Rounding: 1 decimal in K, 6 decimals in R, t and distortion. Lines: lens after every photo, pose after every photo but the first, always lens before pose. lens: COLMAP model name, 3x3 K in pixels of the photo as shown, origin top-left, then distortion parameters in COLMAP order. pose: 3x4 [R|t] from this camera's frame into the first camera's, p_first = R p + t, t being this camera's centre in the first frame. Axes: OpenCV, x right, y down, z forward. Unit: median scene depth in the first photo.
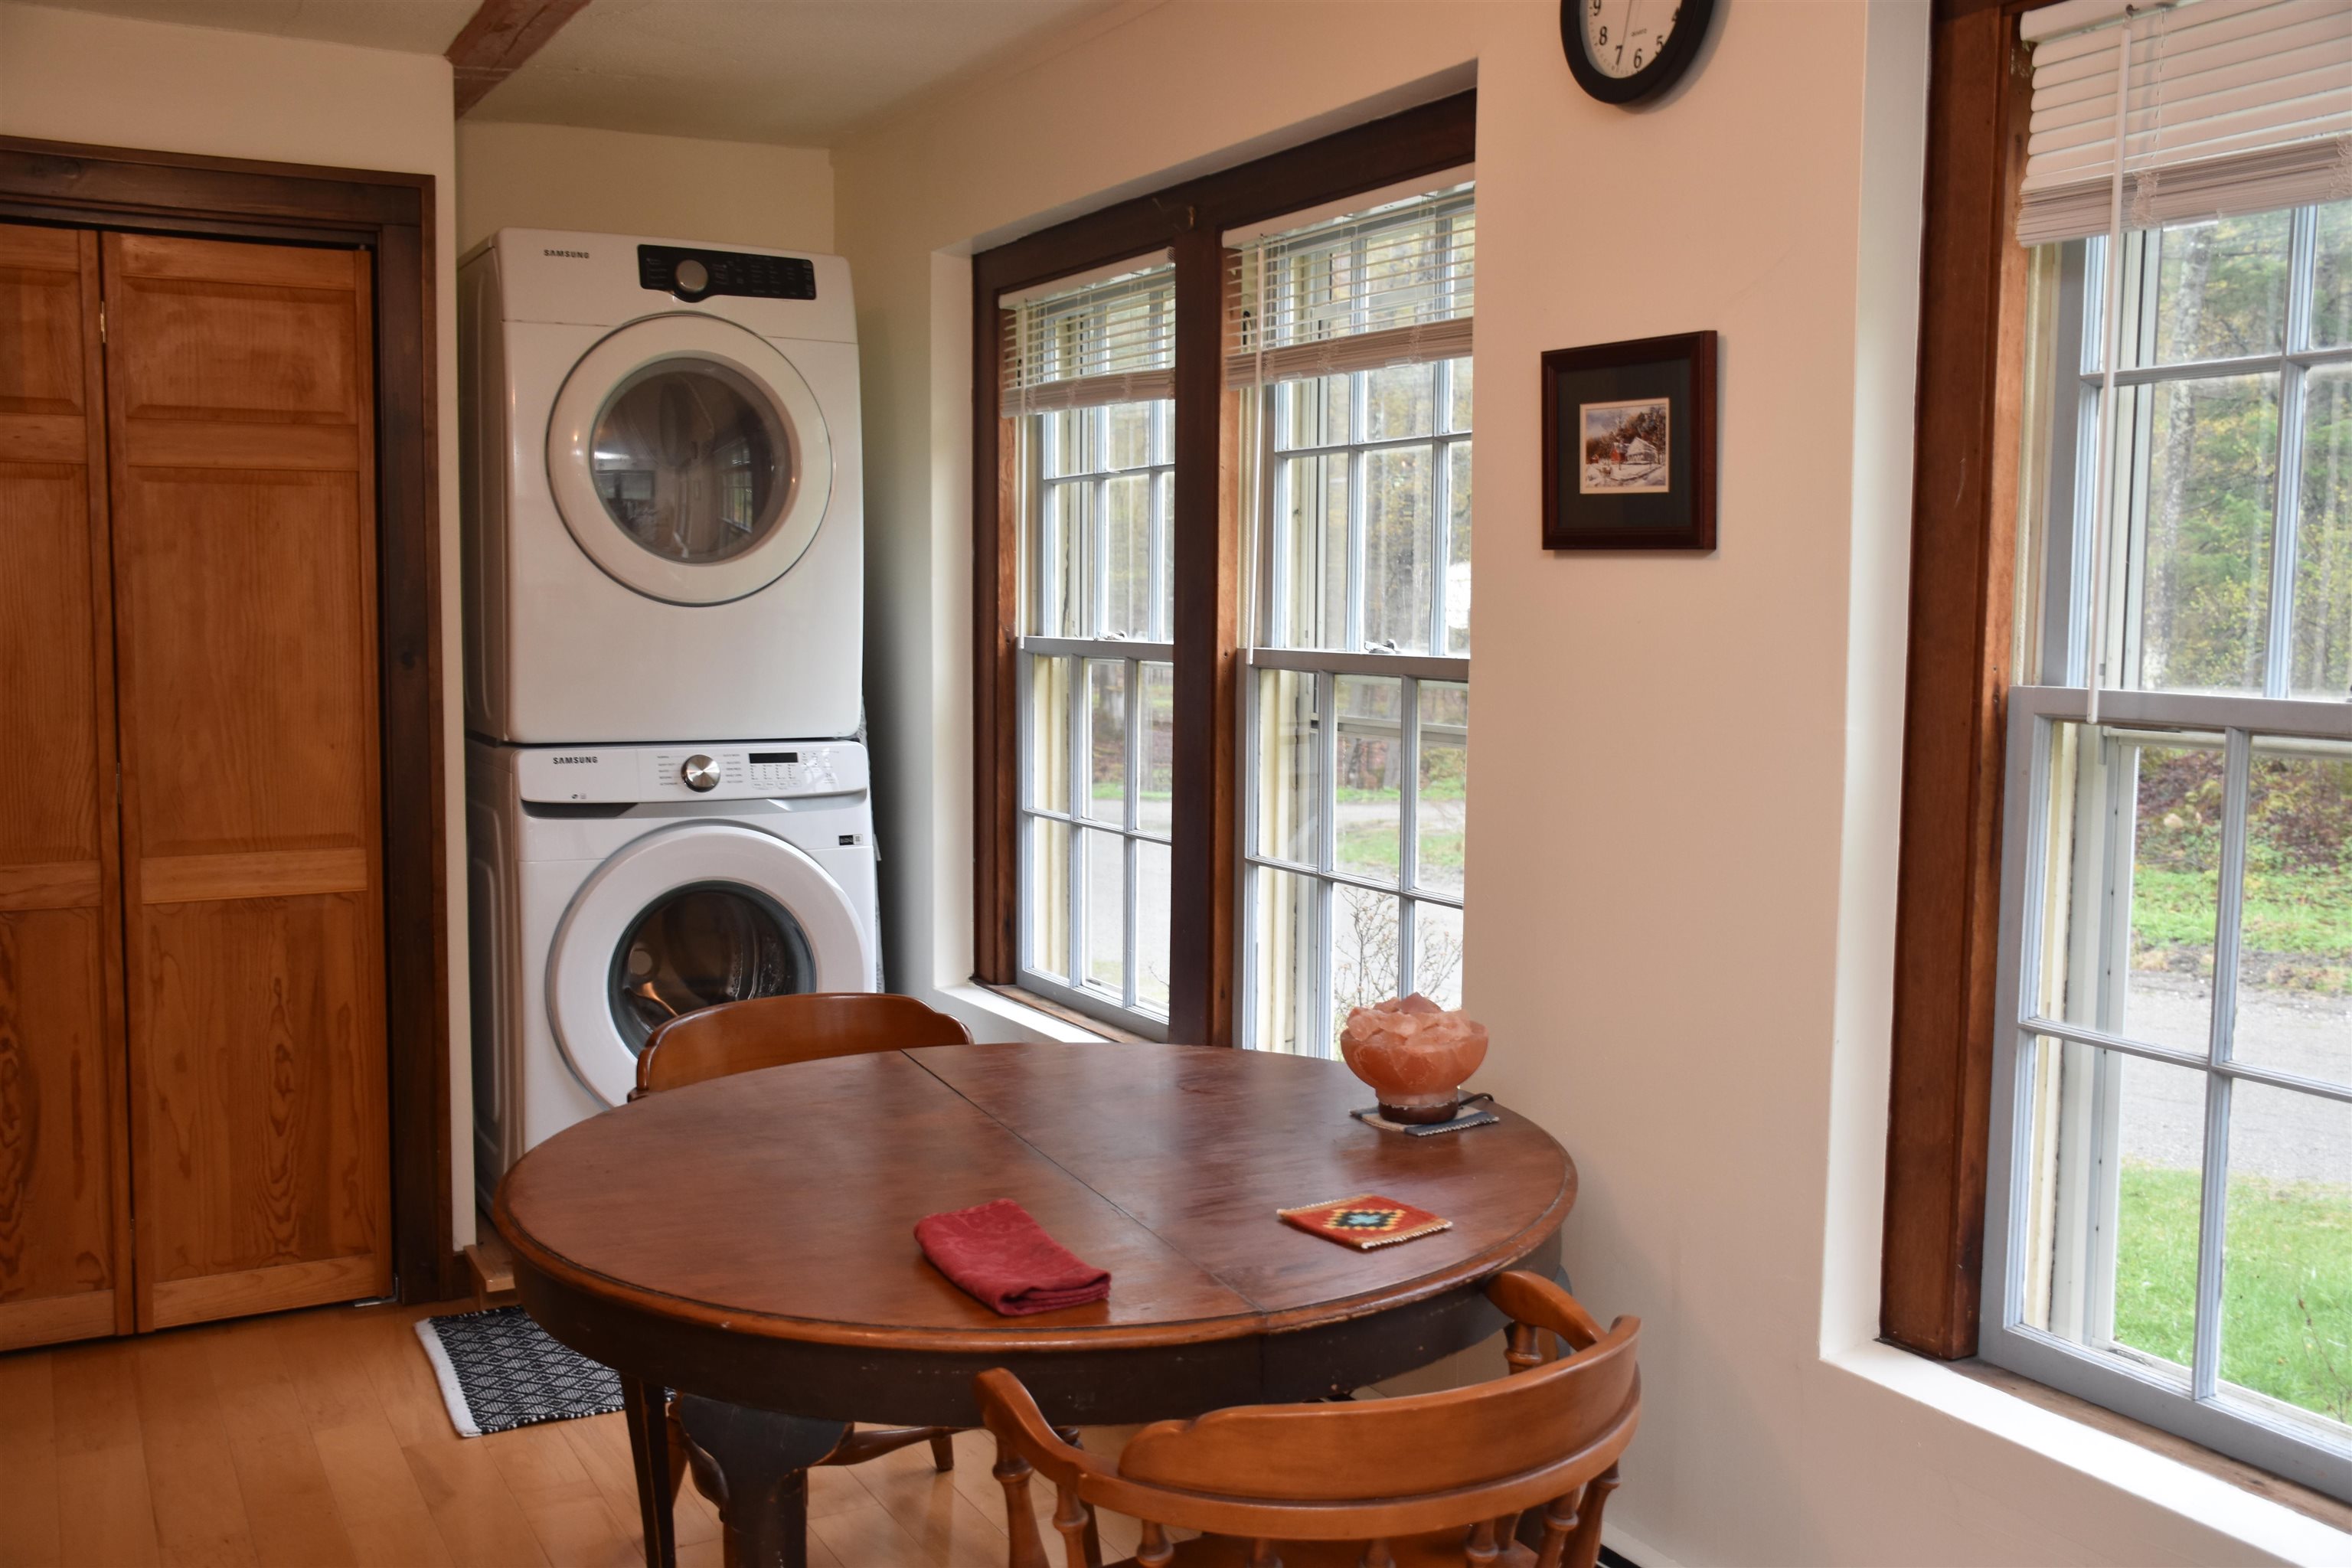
lens RADIAL K [[2163.3, 0, 1176.0], [0, 2163.3, 784.0], [0, 0, 1]] dist [-0.093024, 0.212709]
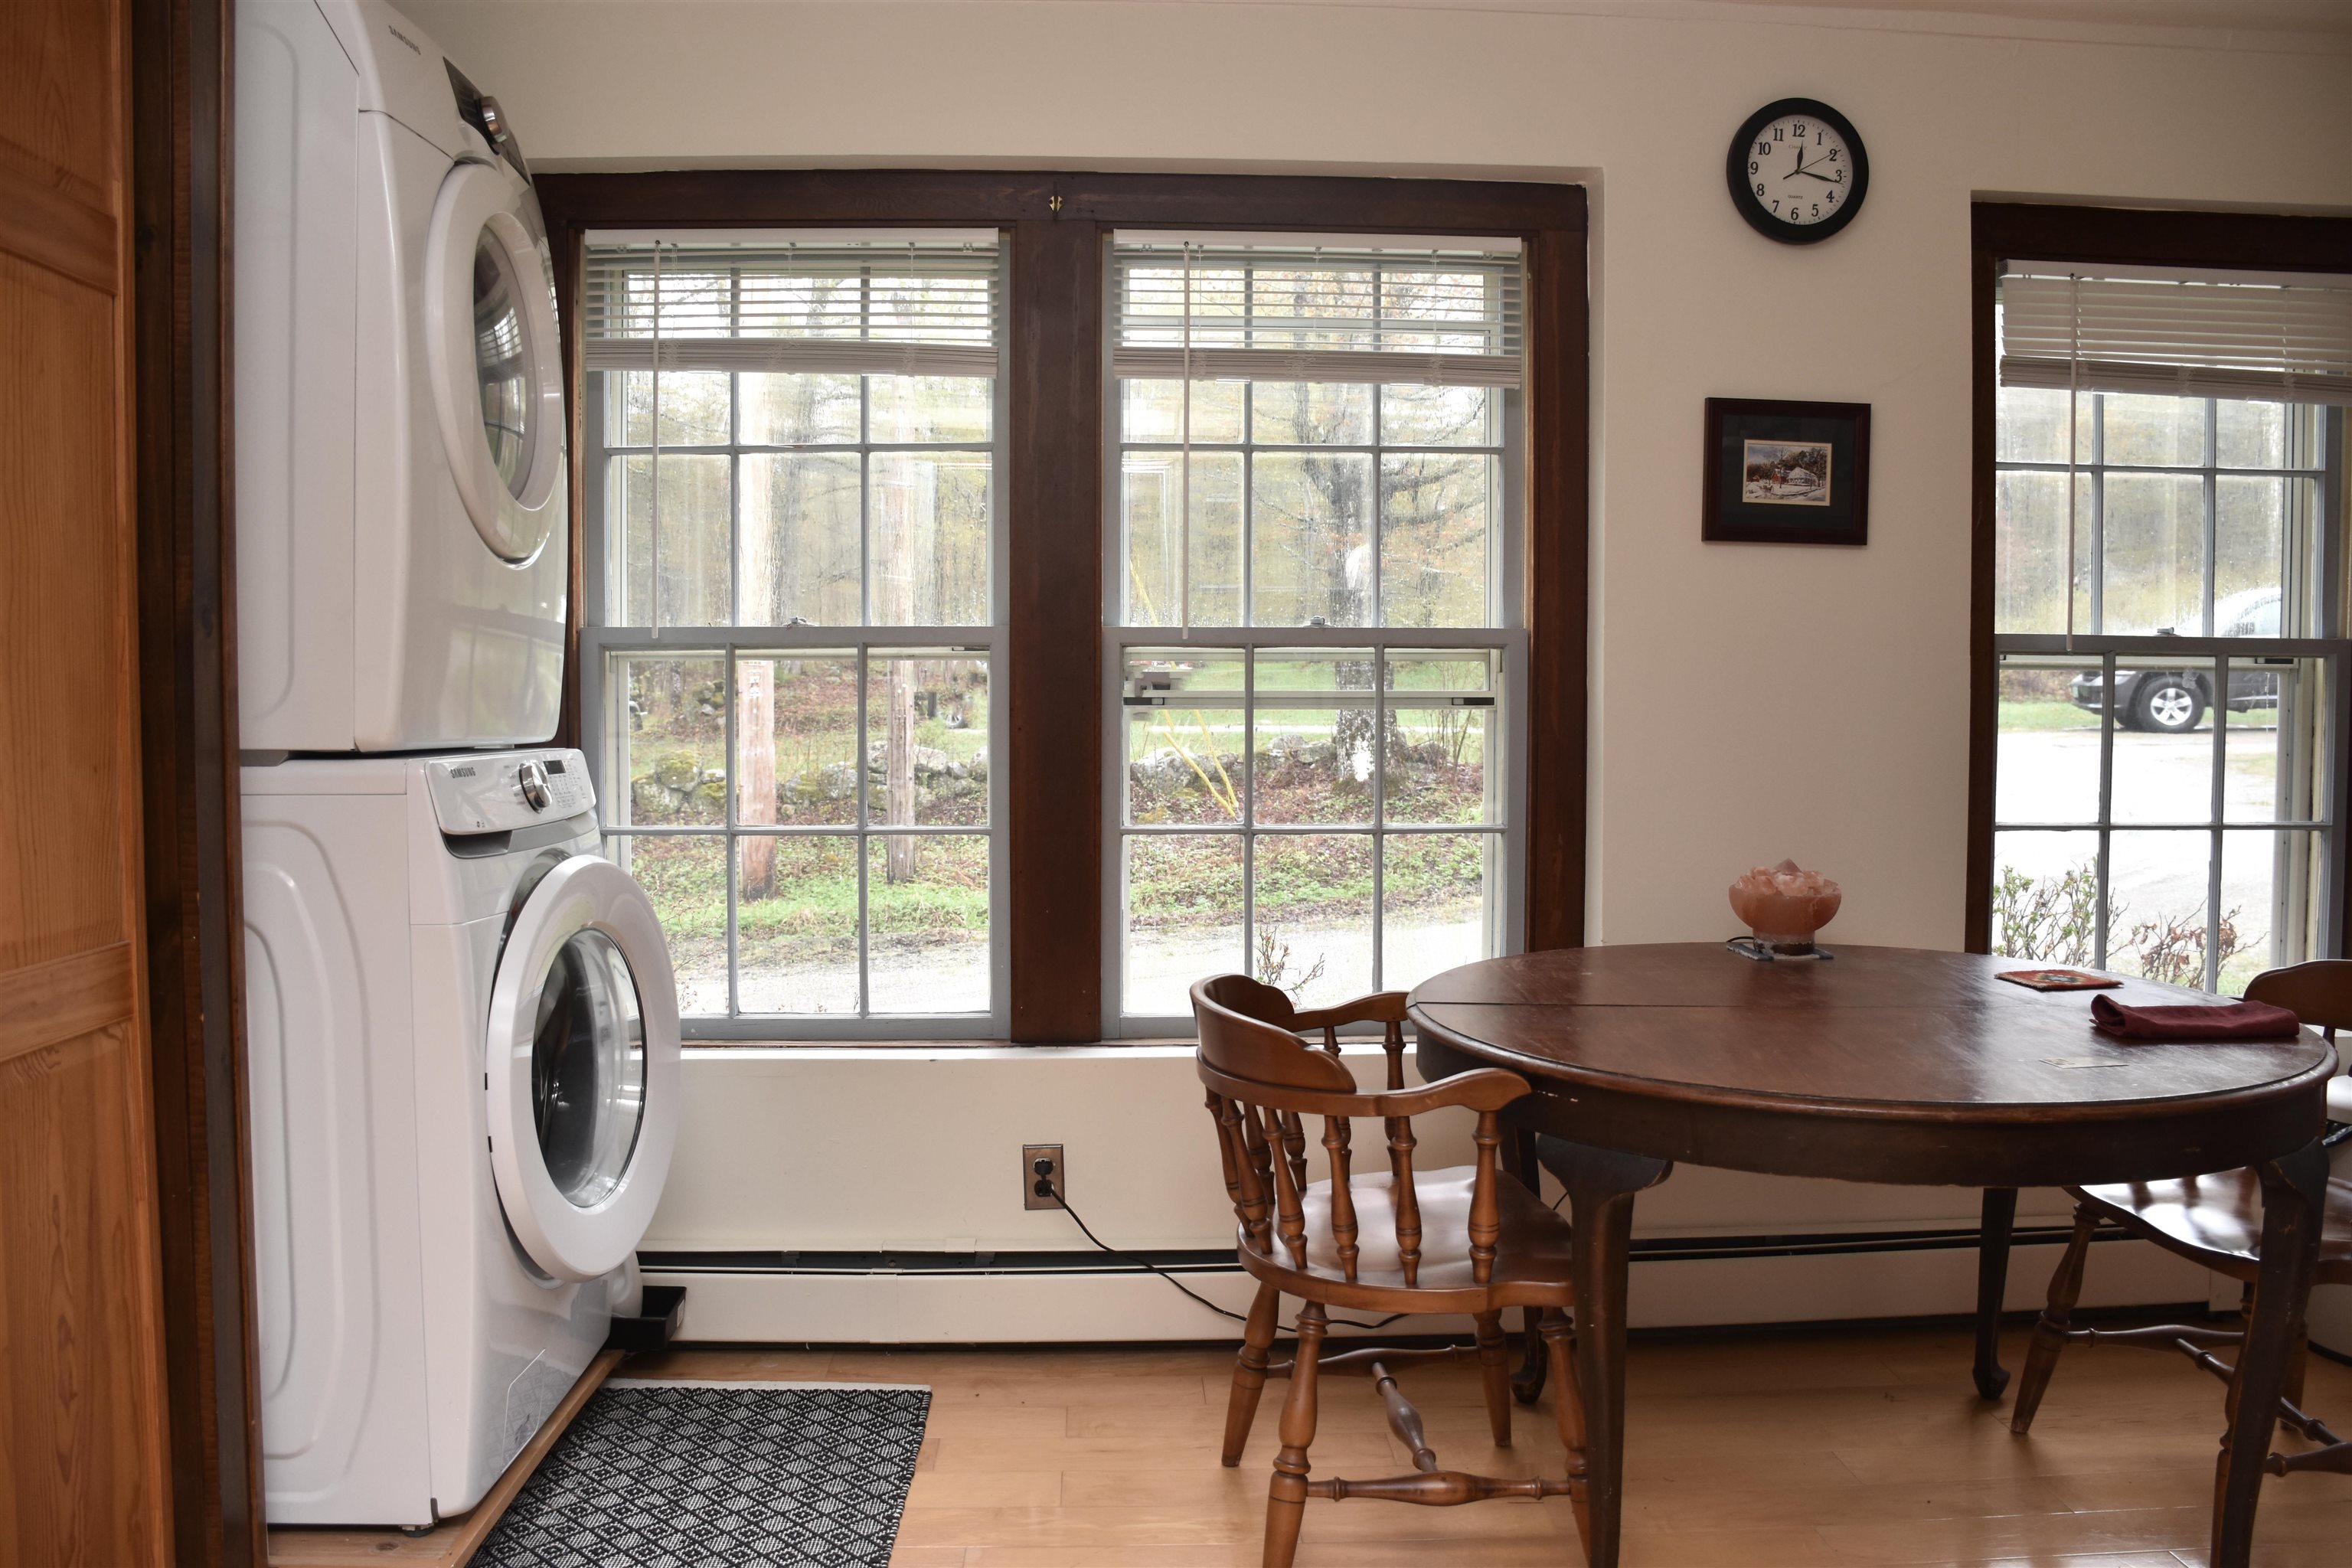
lens RADIAL K [[1830.4, 0, 1176.0], [0, 1830.4, 784.0], [0, 0, 1]] dist [-0.143130, 0.087151]
pose [[0.439462, -0.051292, 0.896796, -0.709799], [0.077181, 0.996832, 0.019191, -0.001054], [-0.894939, 0.060782, 0.442029, 0.557948]]
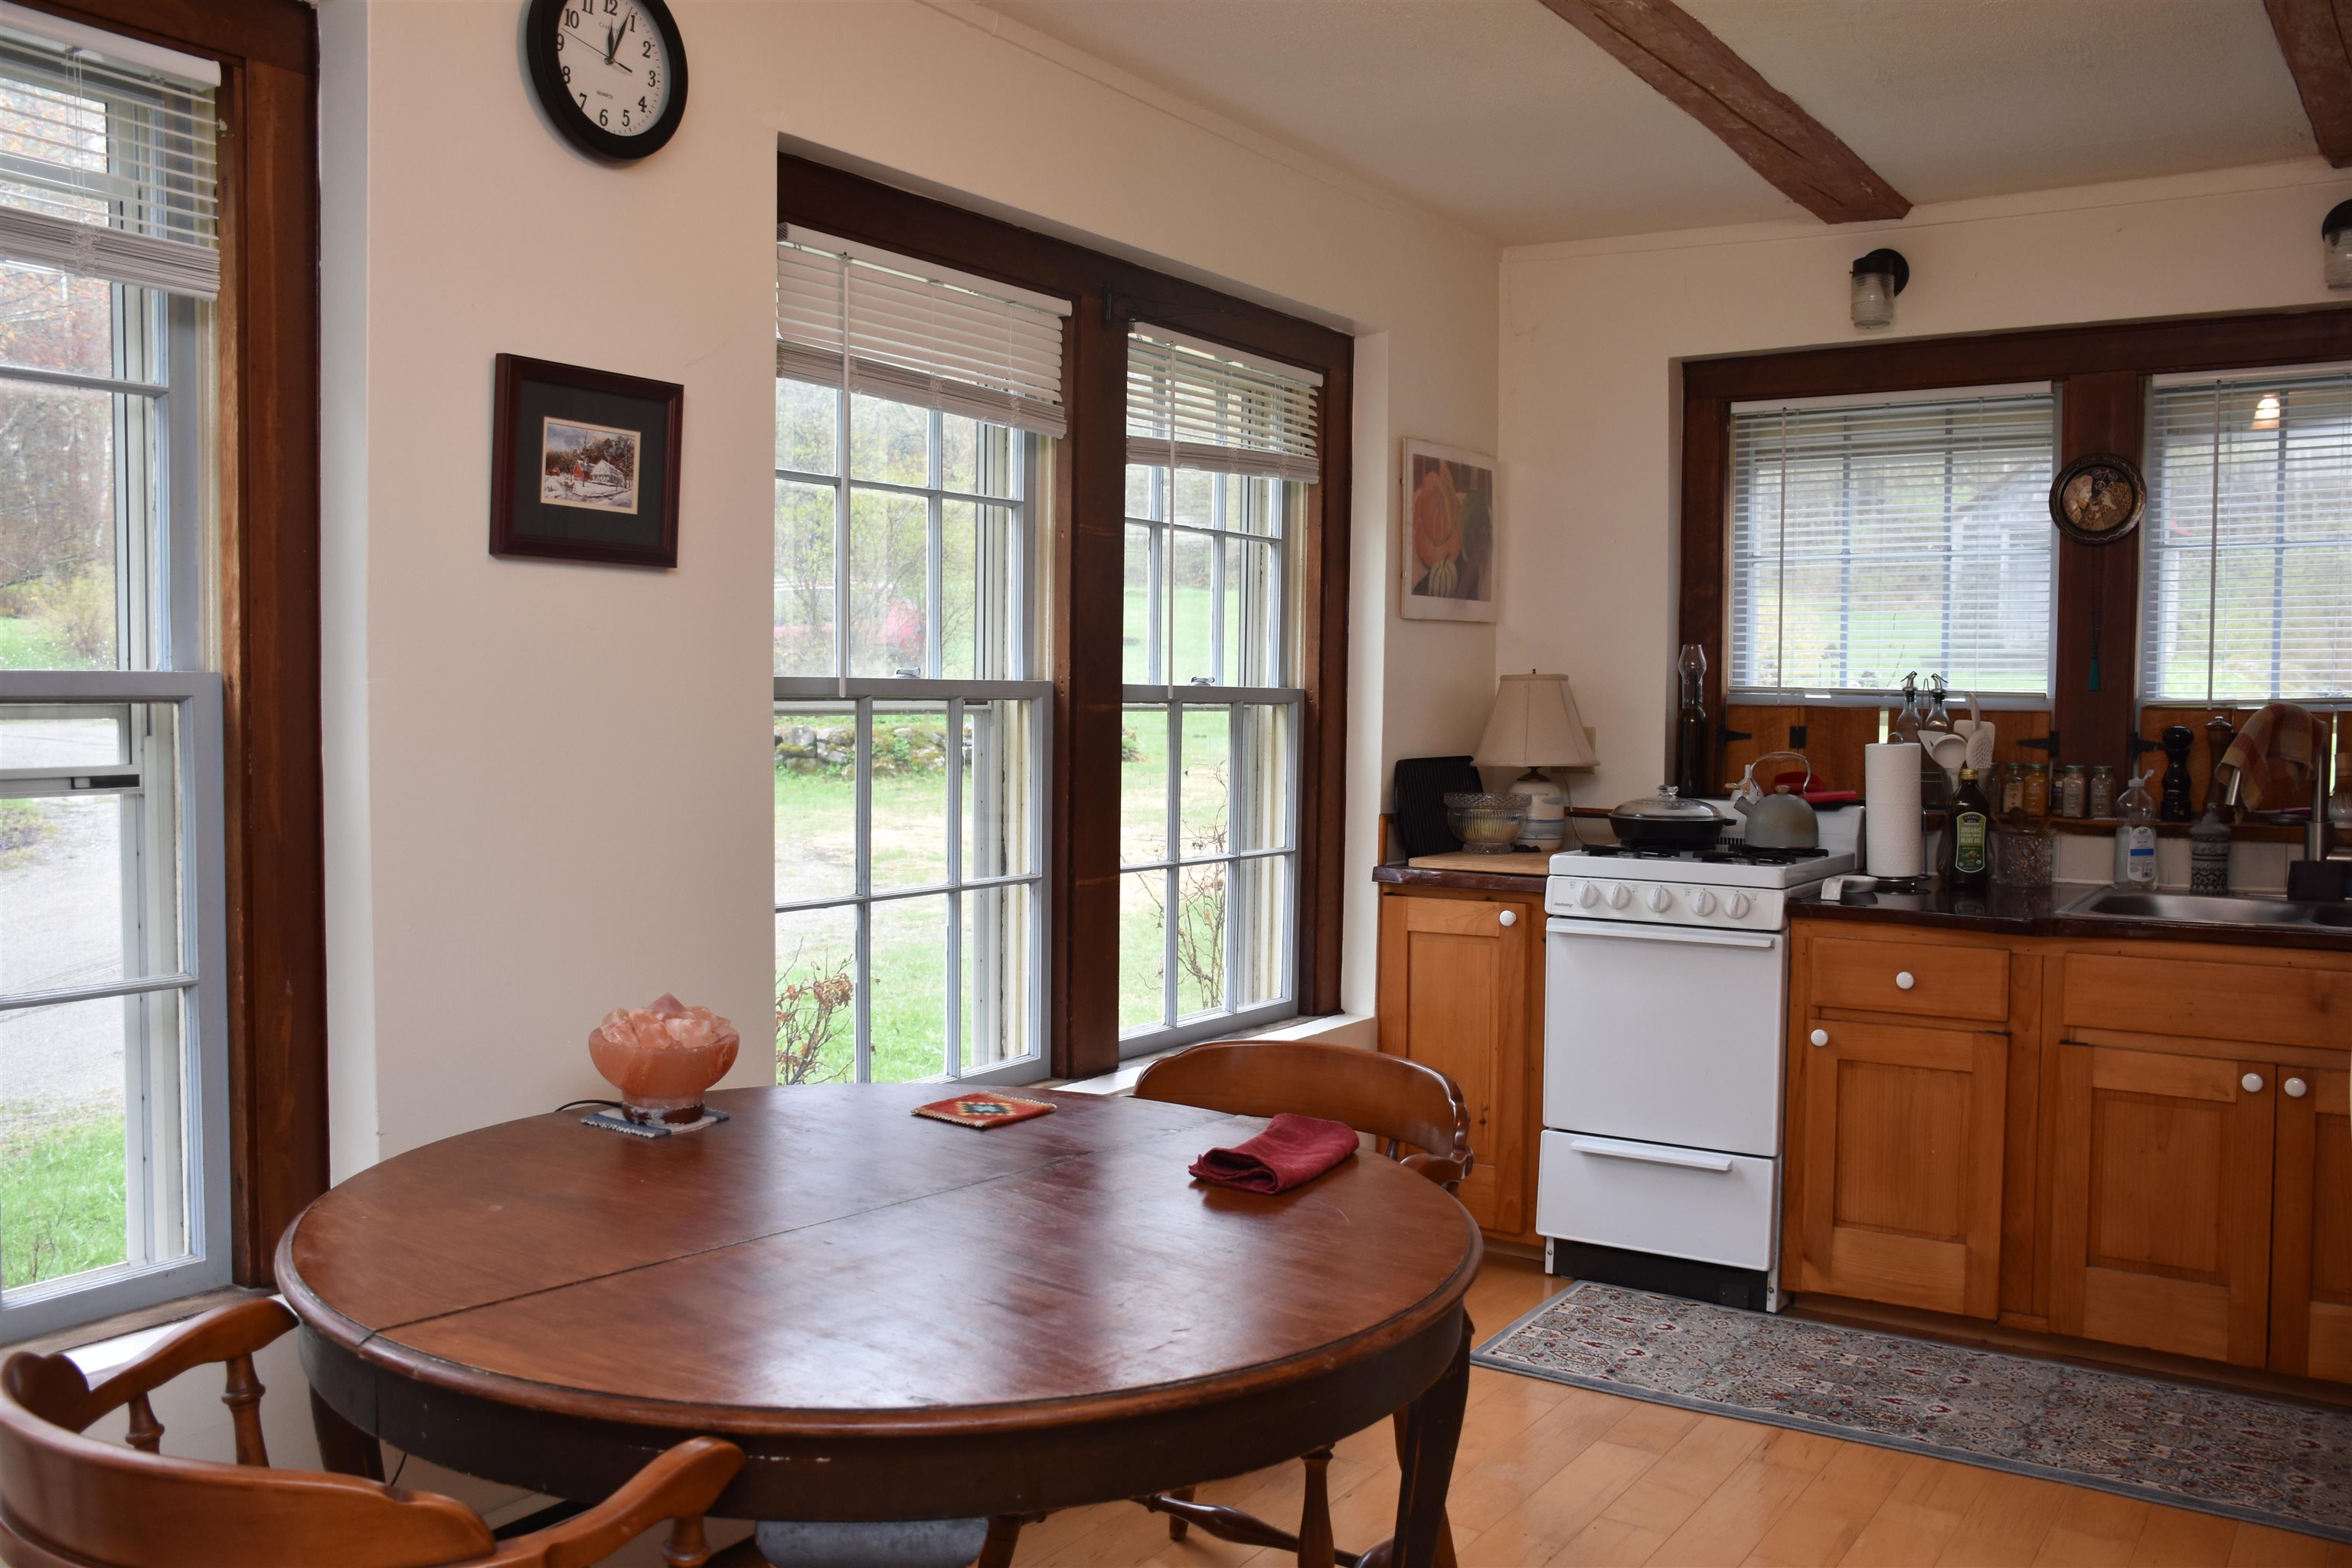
lens RADIAL K [[2001.0, 0, 1176.0], [0, 2001.0, 784.0], [0, 0, 1]] dist [-0.118583, 0.142555]
pose [[-0.467180, -0.060447, 0.882093, -0.538981], [0.057319, 0.993491, 0.098438, -0.052118], [-0.882302, 0.096549, -0.460675, 0.801238]]
